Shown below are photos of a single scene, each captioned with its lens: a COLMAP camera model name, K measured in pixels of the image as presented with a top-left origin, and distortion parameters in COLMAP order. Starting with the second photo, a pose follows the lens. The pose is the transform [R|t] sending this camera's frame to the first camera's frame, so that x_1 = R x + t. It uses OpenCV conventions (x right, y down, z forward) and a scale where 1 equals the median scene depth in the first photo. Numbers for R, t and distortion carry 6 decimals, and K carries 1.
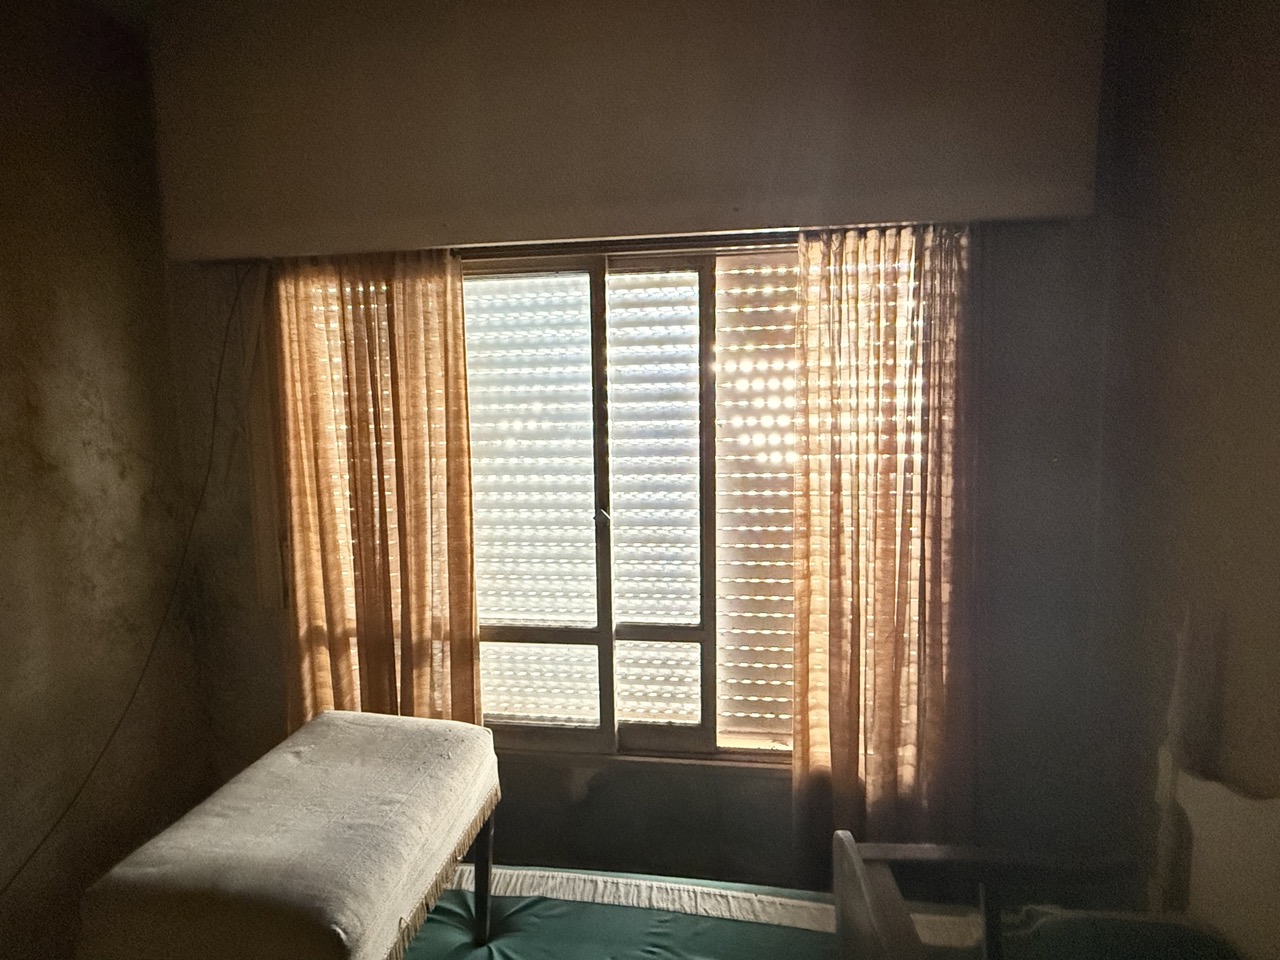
lens RADIAL K [[612.7, 0, 638.5], [0, 612.7, 477.3], [0, 0, 1]] dist [-0.001449, -0.000713]
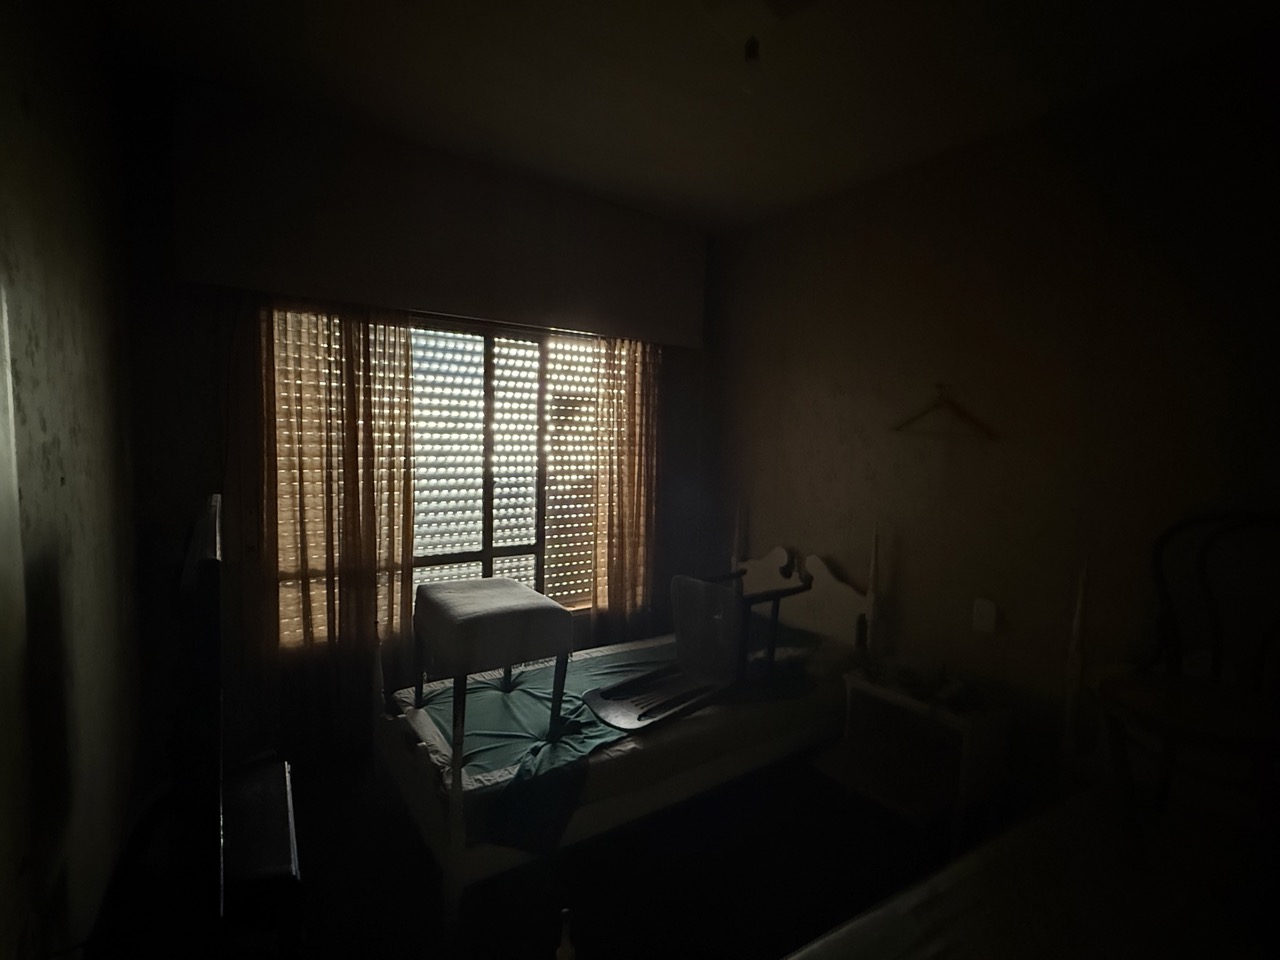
lens RADIAL K [[612.7, 0, 638.5], [0, 612.7, 477.3], [0, 0, 1]] dist [-0.001449, -0.000713]
pose [[0.735081, -0.013885, 0.677837, -0.920928], [0.023125, 0.999722, -0.004599, 0.071856], [-0.677585, 0.019056, 0.735198, -0.510884]]
